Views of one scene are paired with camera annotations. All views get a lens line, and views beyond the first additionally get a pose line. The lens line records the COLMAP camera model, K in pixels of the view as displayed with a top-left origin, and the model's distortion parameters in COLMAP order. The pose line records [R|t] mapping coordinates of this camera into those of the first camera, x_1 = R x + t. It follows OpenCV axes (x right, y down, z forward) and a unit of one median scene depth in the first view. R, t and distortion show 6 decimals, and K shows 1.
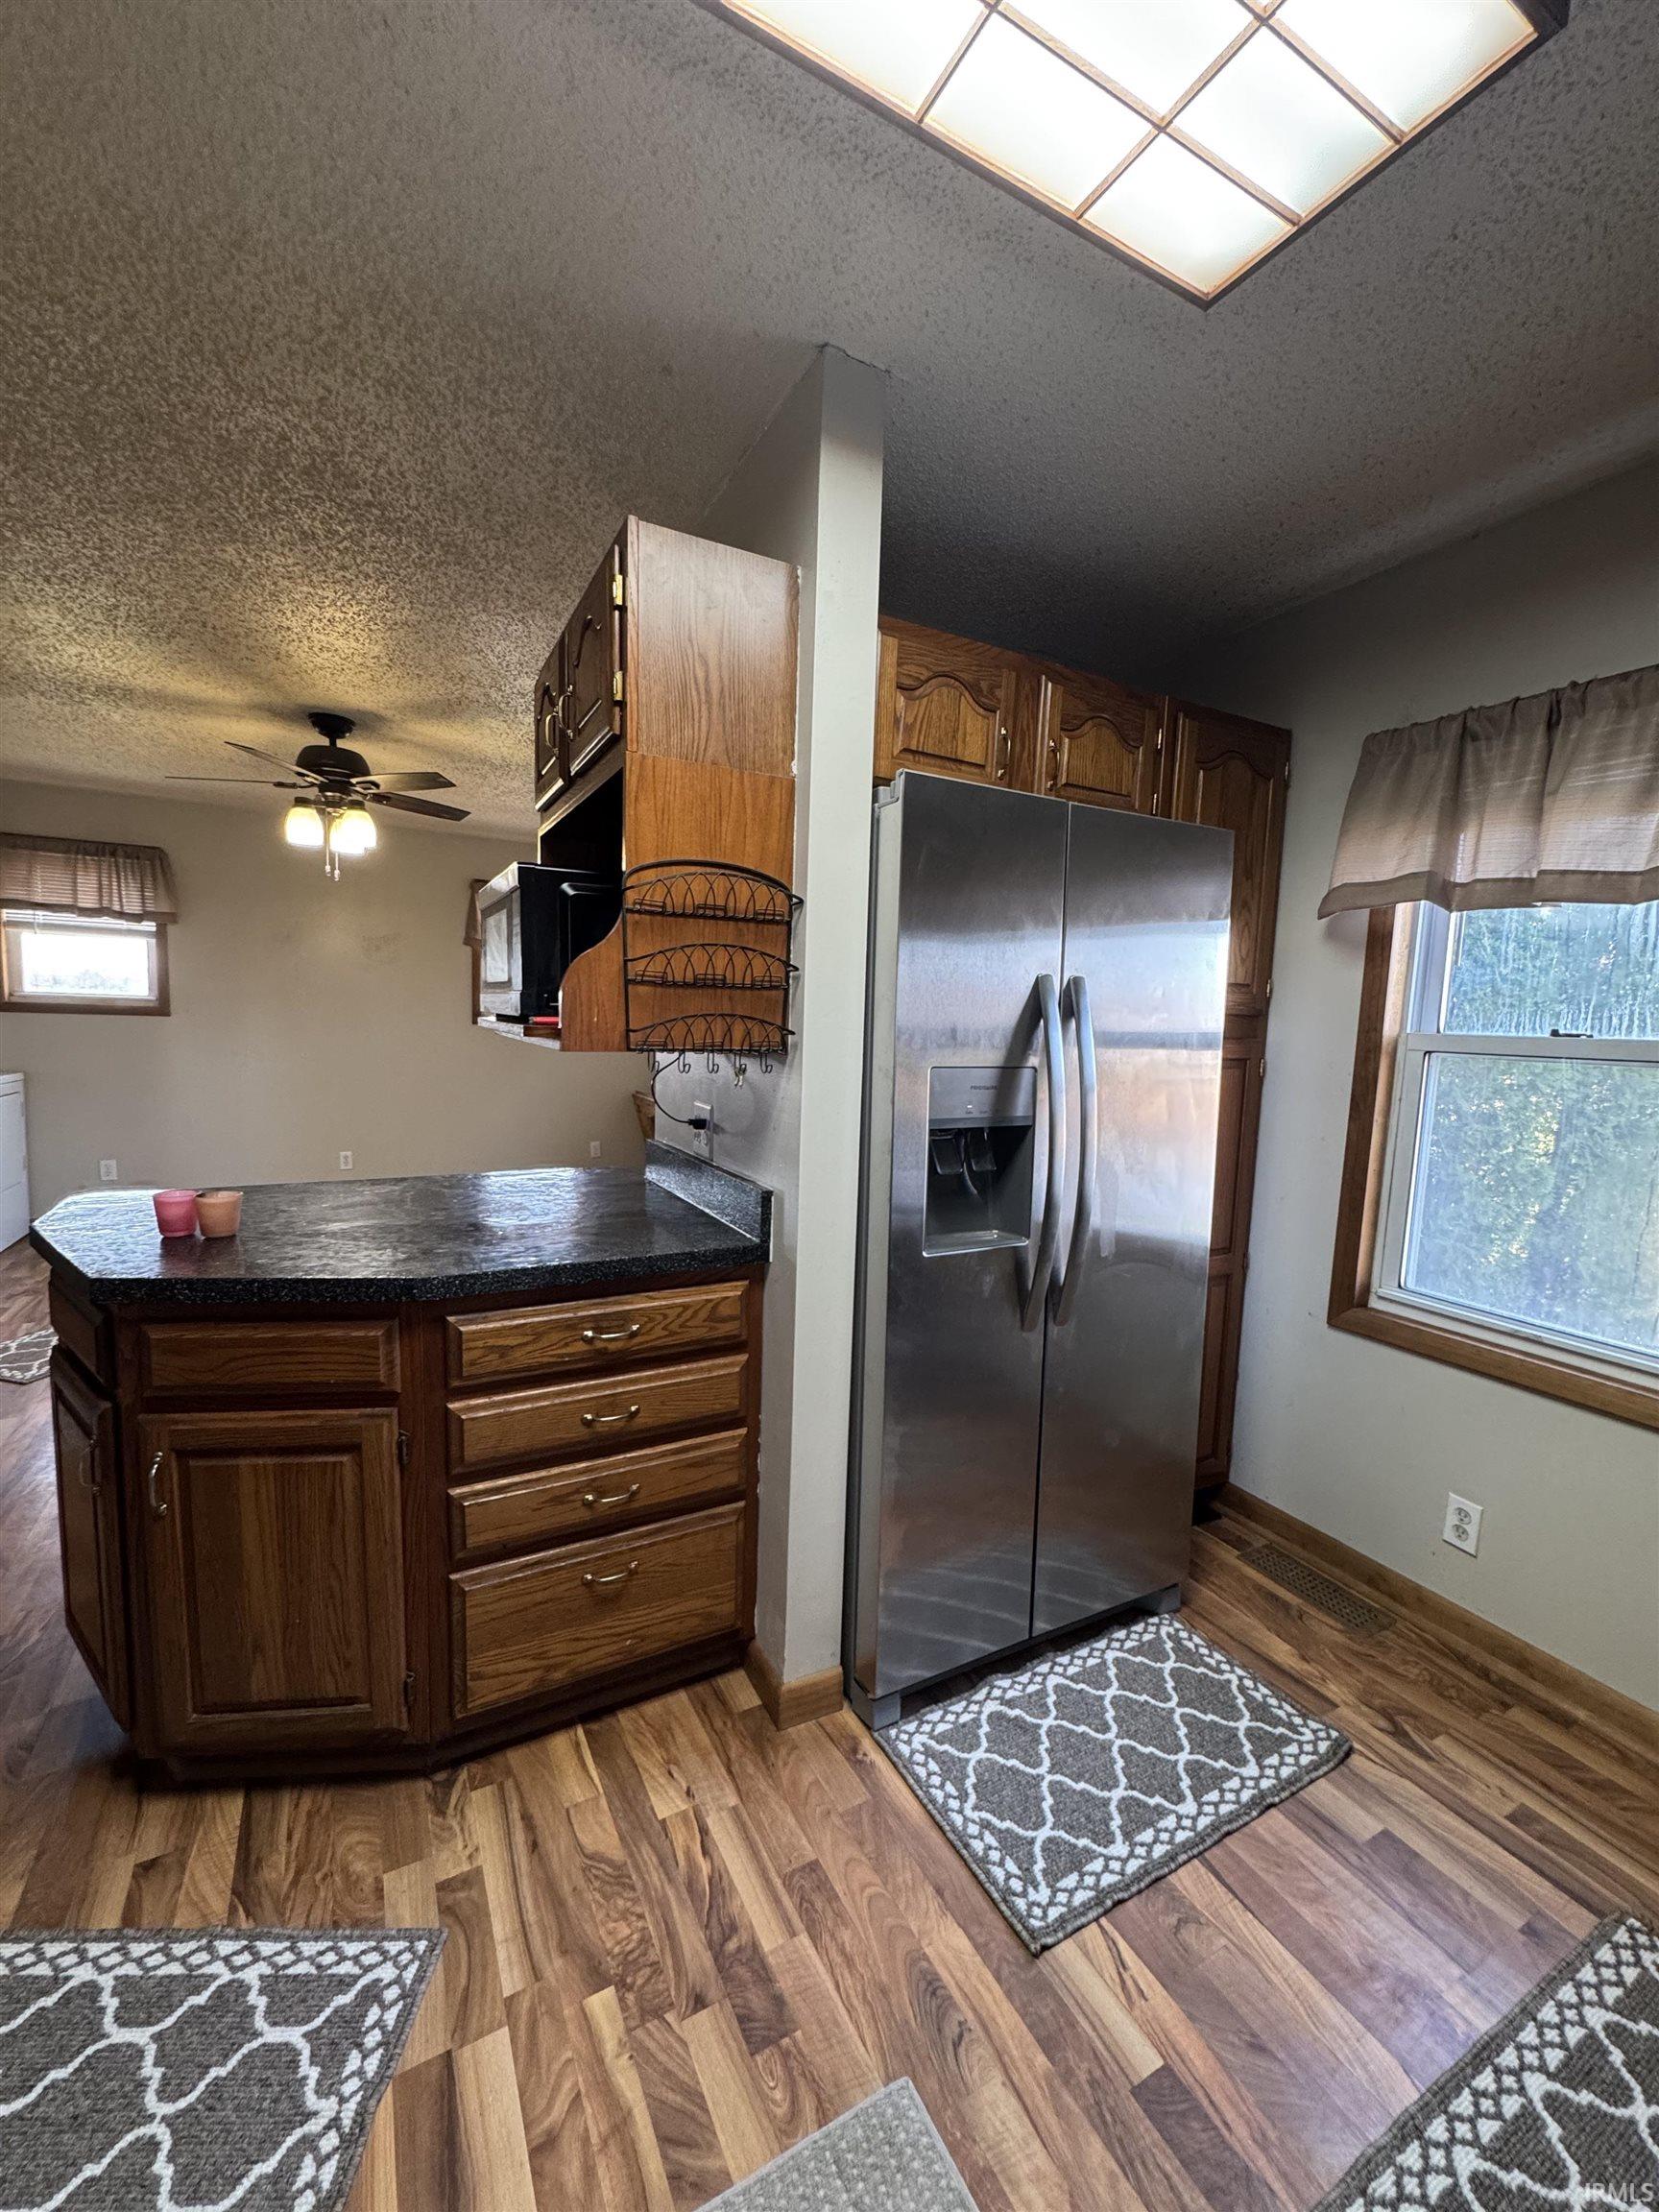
lens RADIAL K [[879.0, 0, 821.1], [0, 879.0, 1110.0], [0, 0, 1]] dist [-0.002043, -0.000115]
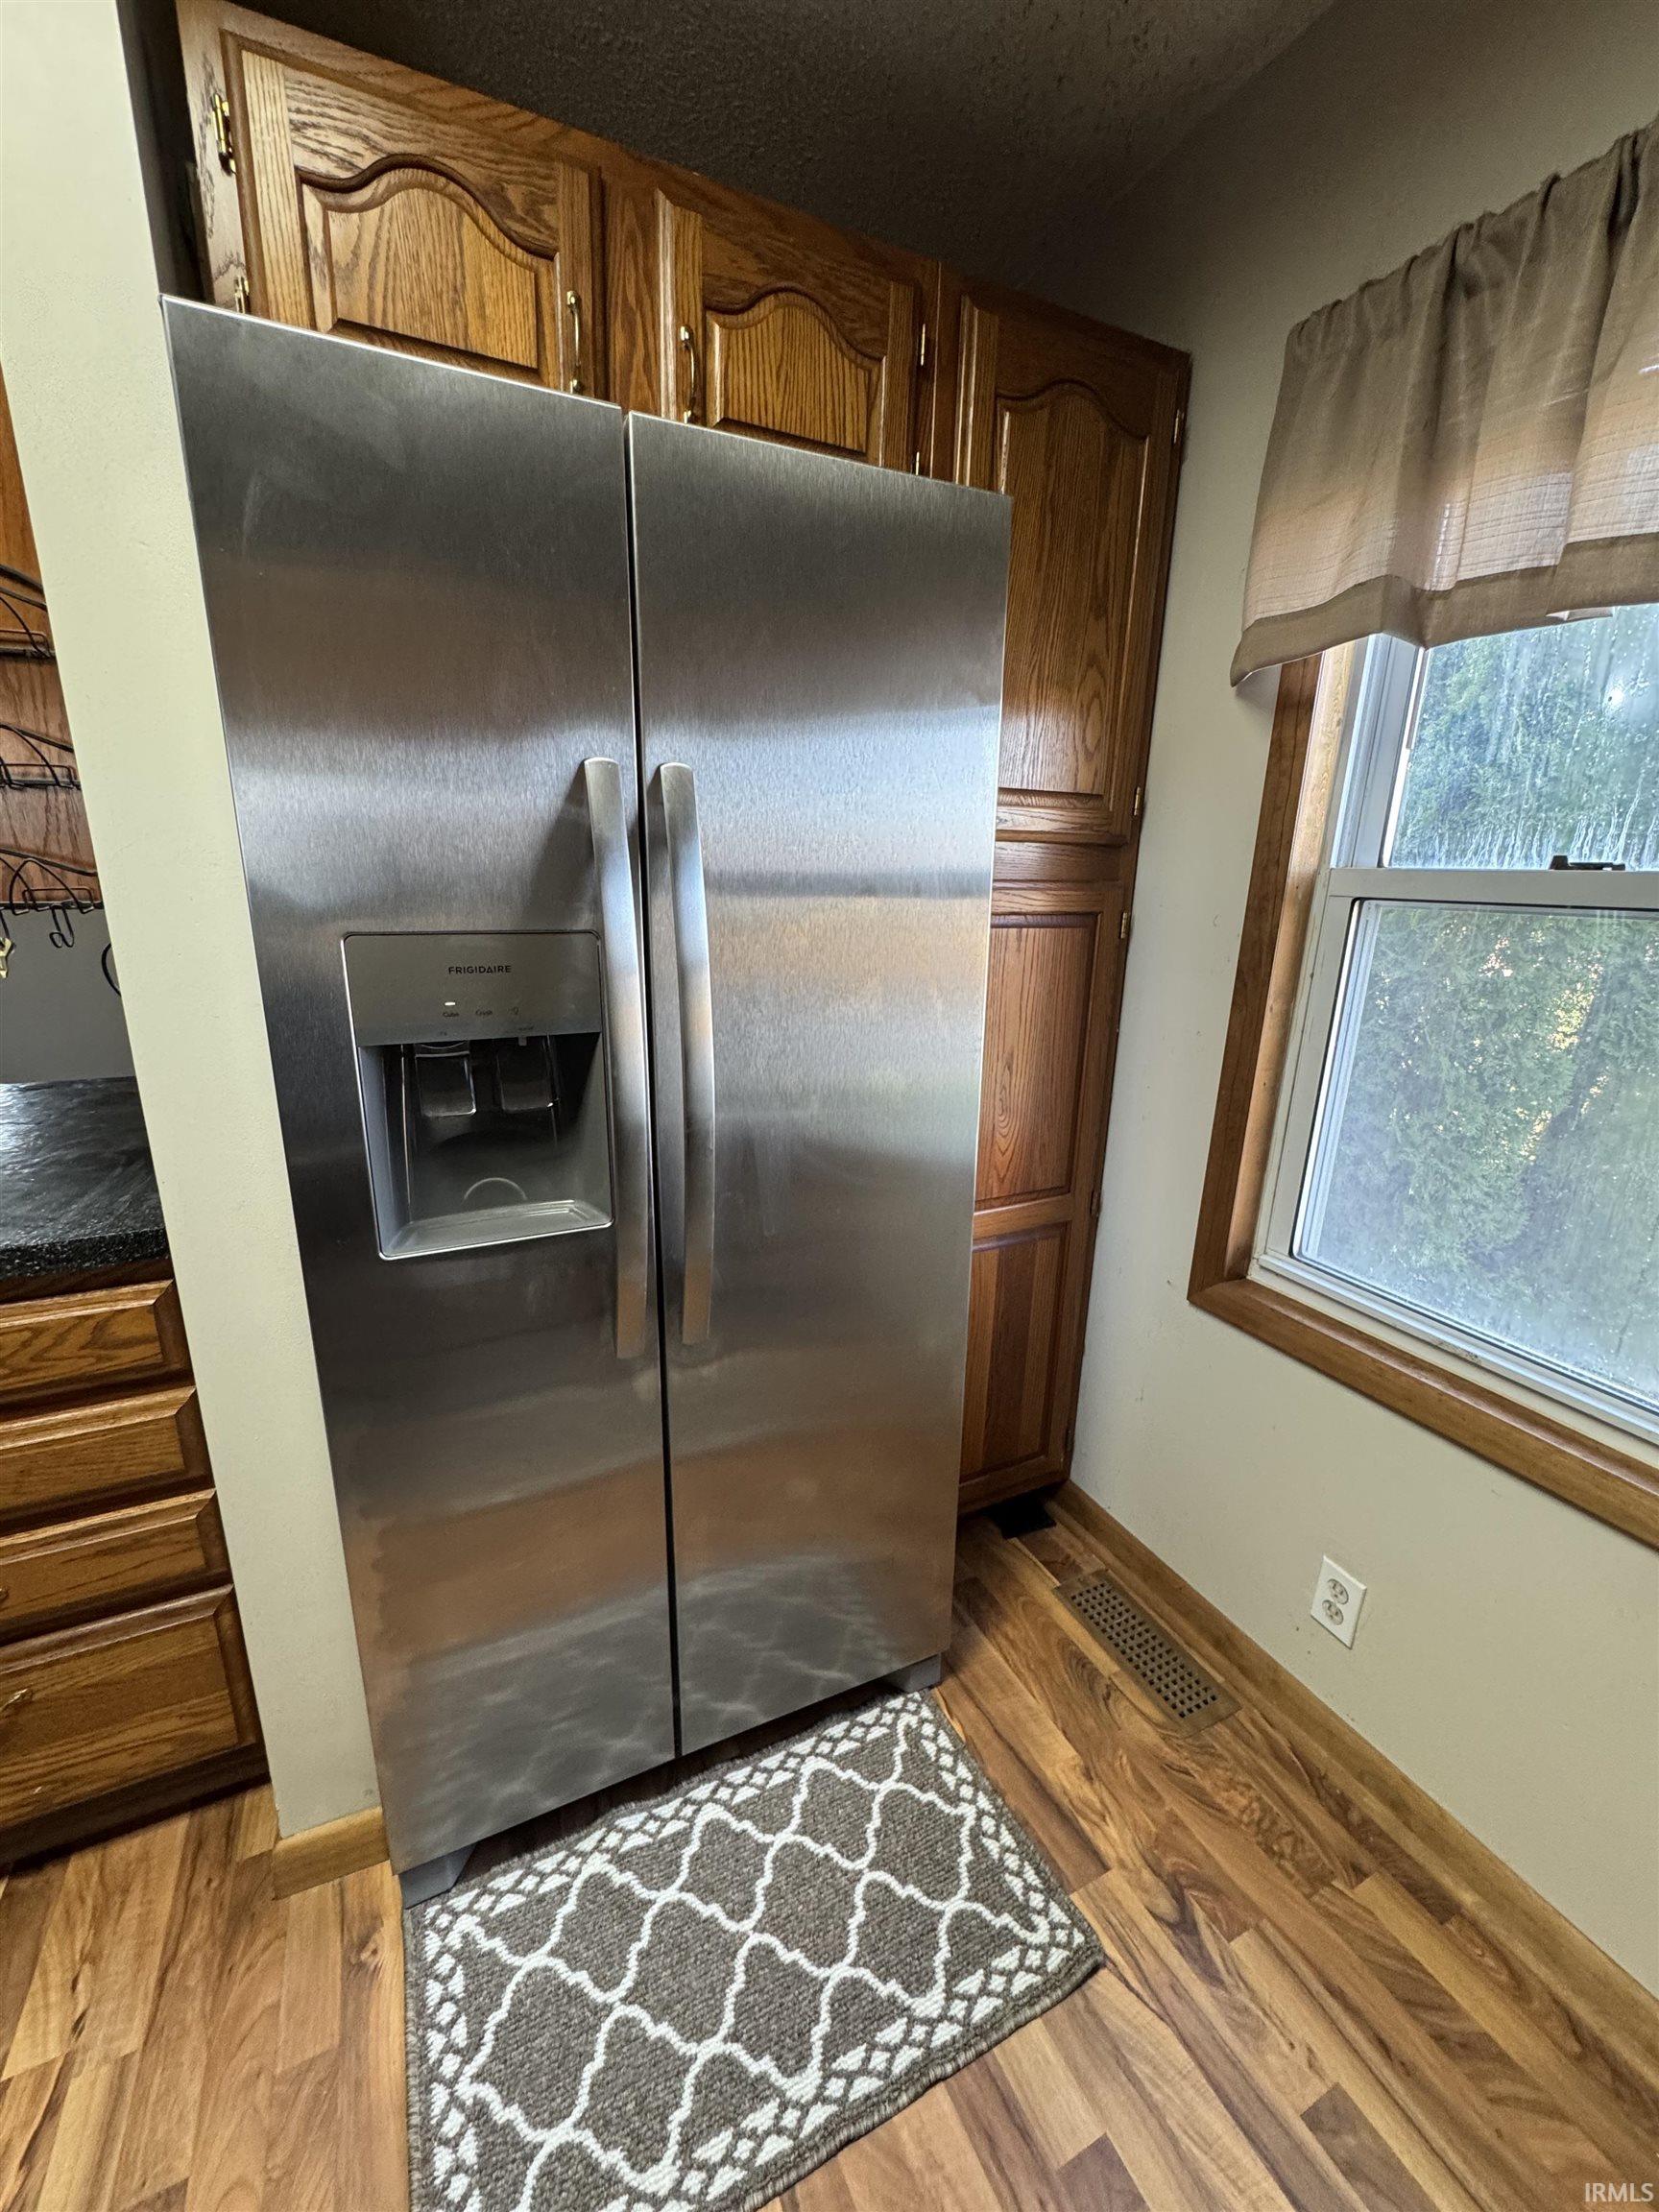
lens RADIAL K [[879.0, 0, 823.6], [0, 879.0, 1107.0], [0, 0, 1]] dist [-0.002043, -0.000115]
pose [[0.999114, 0.000399, -0.042092, 0.380083], [0.006197, 0.987664, 0.156467, -0.022589], [0.041635, -0.156589, 0.986786, 0.388259]]
